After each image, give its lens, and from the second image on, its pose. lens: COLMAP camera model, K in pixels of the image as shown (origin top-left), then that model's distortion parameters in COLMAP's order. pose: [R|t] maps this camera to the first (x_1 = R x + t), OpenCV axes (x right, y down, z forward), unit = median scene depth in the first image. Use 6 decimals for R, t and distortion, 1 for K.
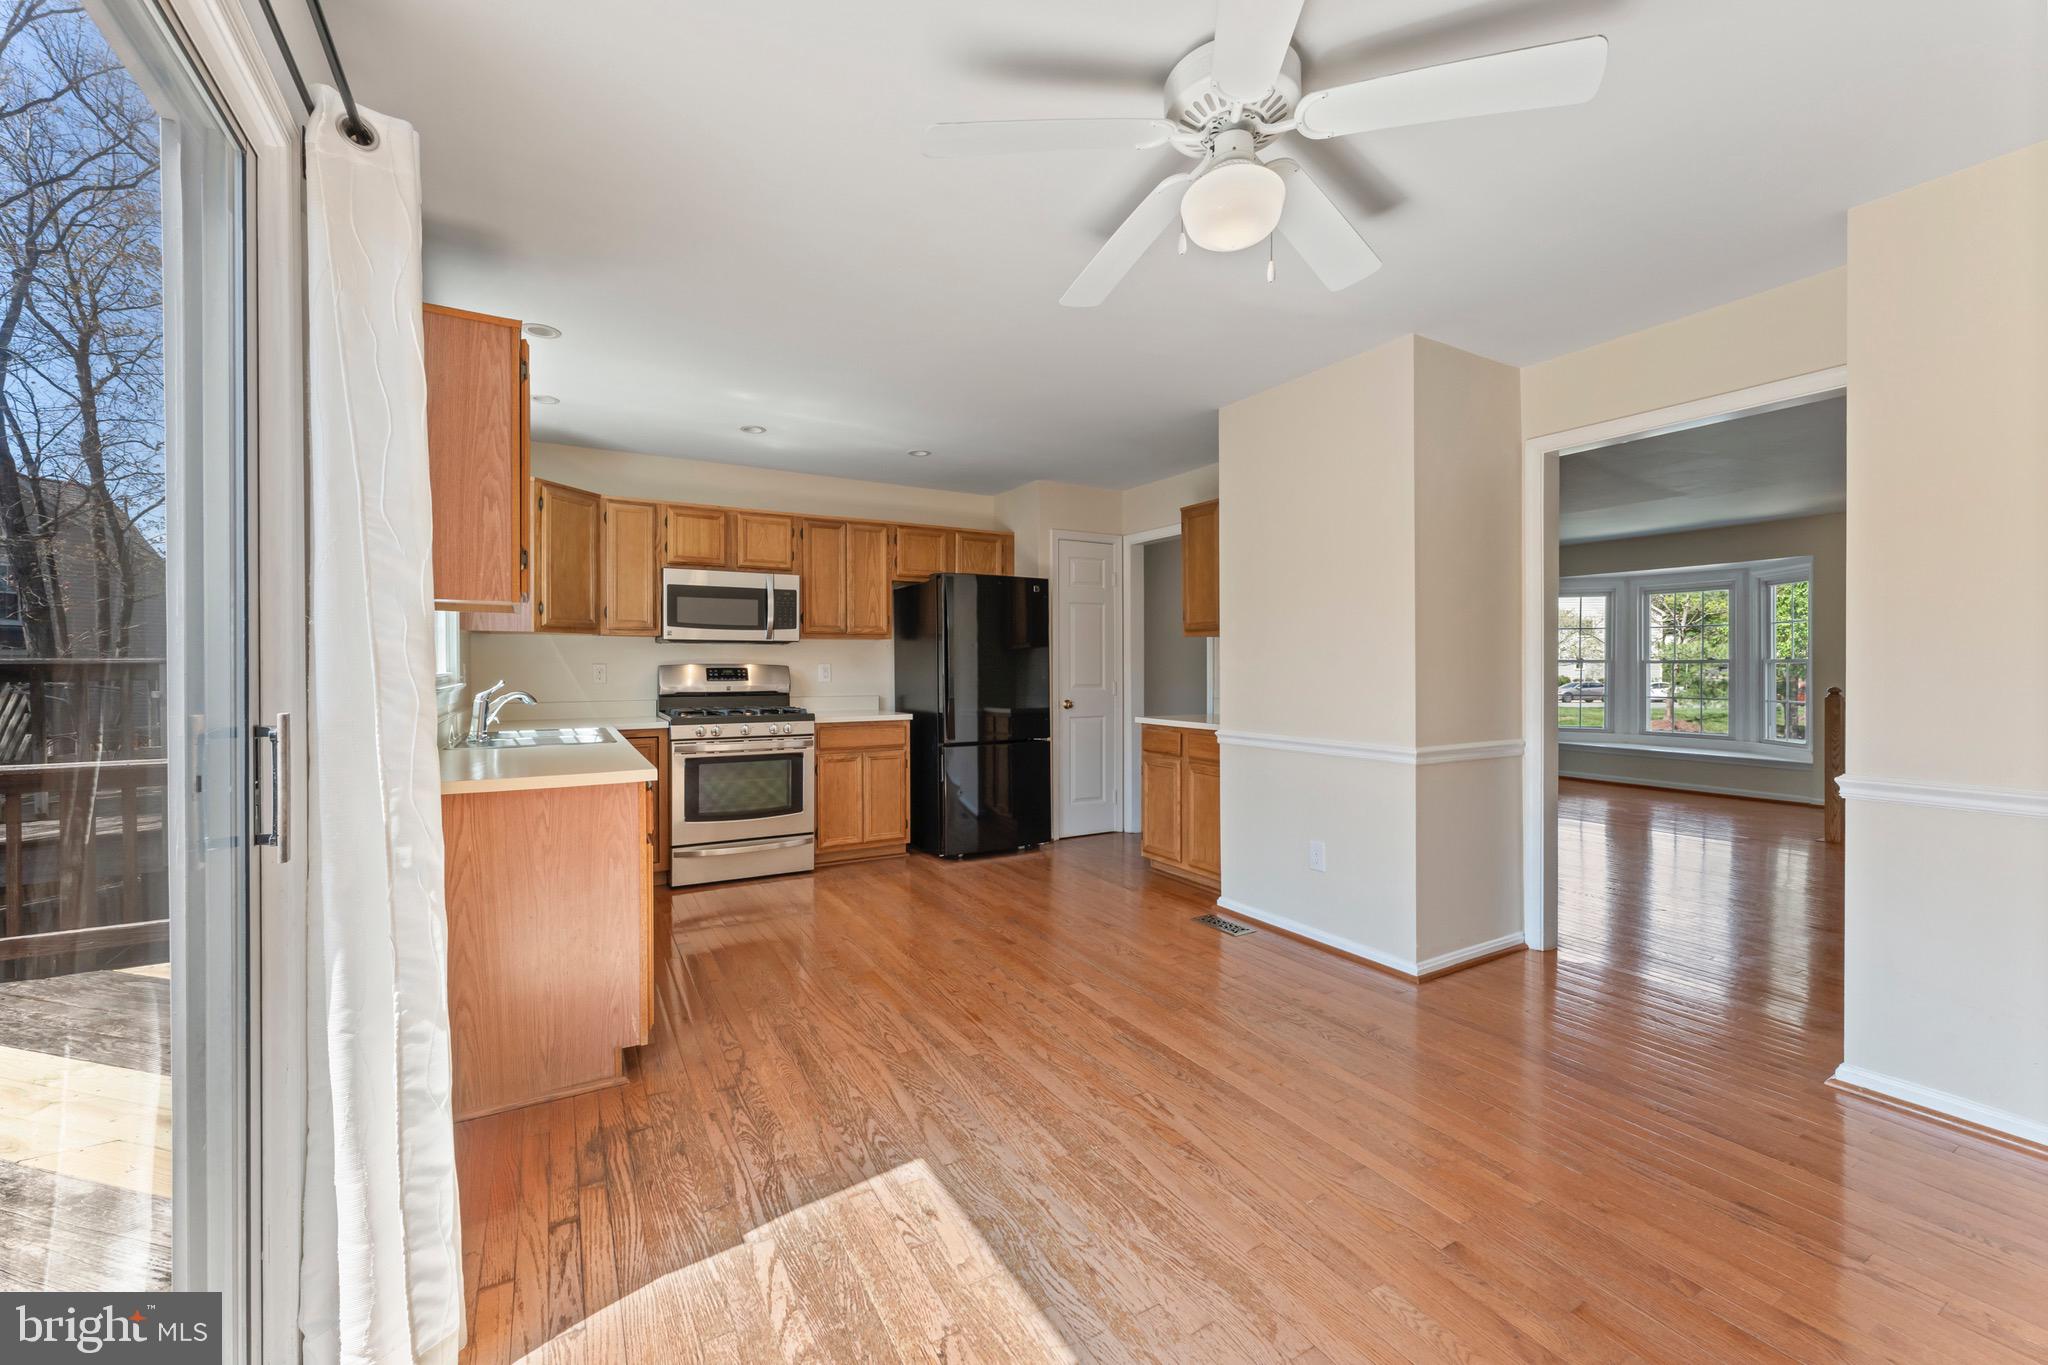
lens RADIAL K [[818.5, 0, 1027.2], [0, 818.5, 669.2], [0, 0, 1]] dist [0.004505, -0.000639]
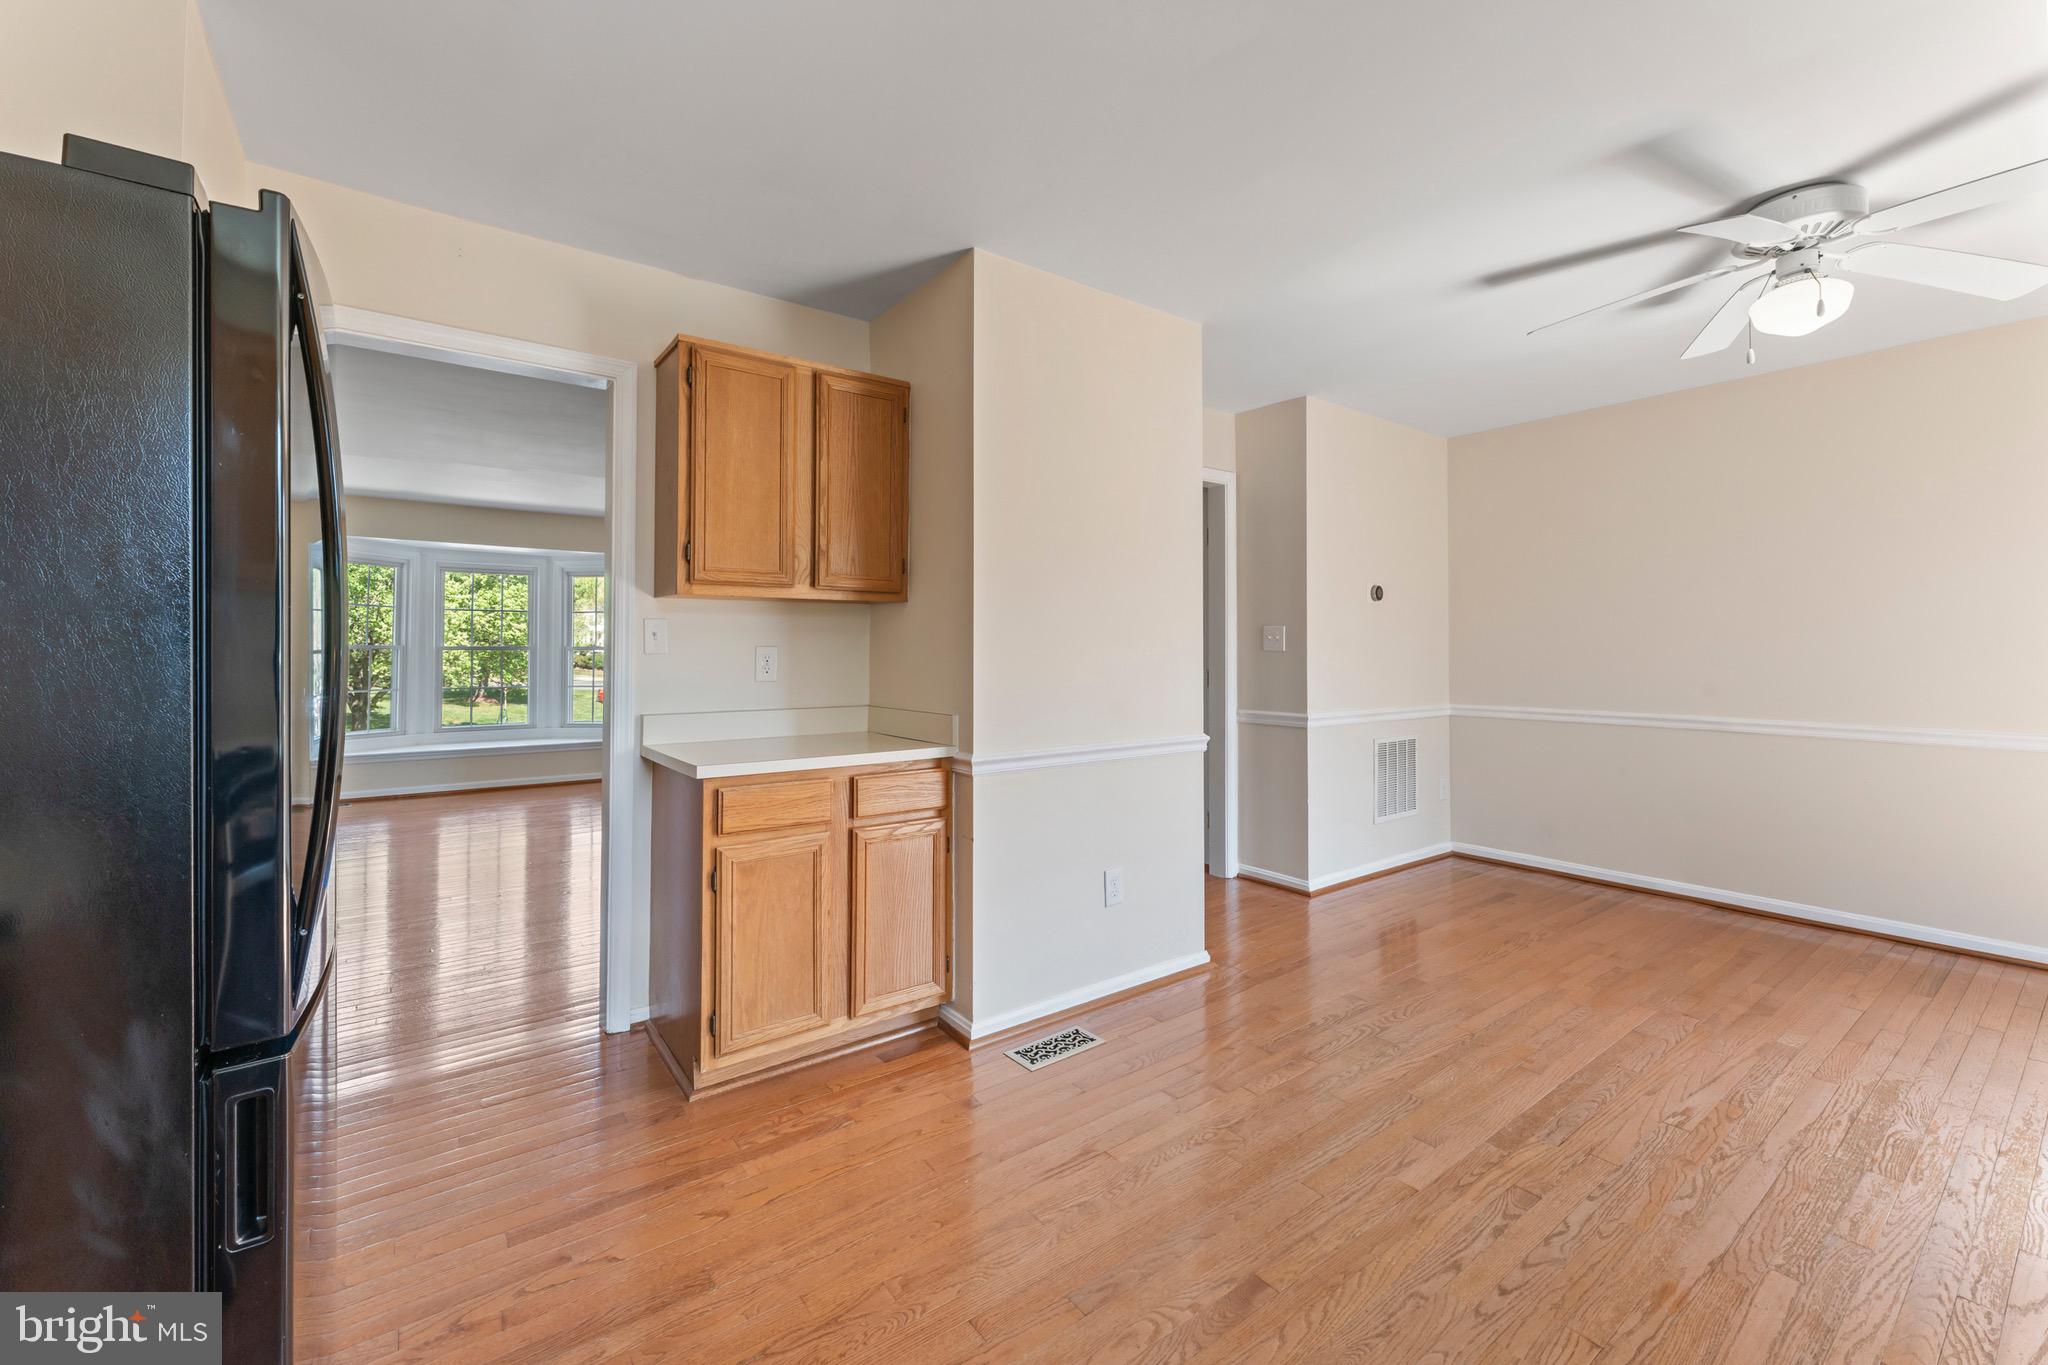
lens RADIAL K [[818.5, 0, 1030.3], [0, 818.5, 656.8], [0, 0, 1]] dist [0.004505, -0.000639]
pose [[-0.109354, -0.004152, 0.993994, -0.363299], [0.002873, 0.999986, 0.004493, -0.004401], [-0.993999, 0.003347, -0.109340, 0.955630]]
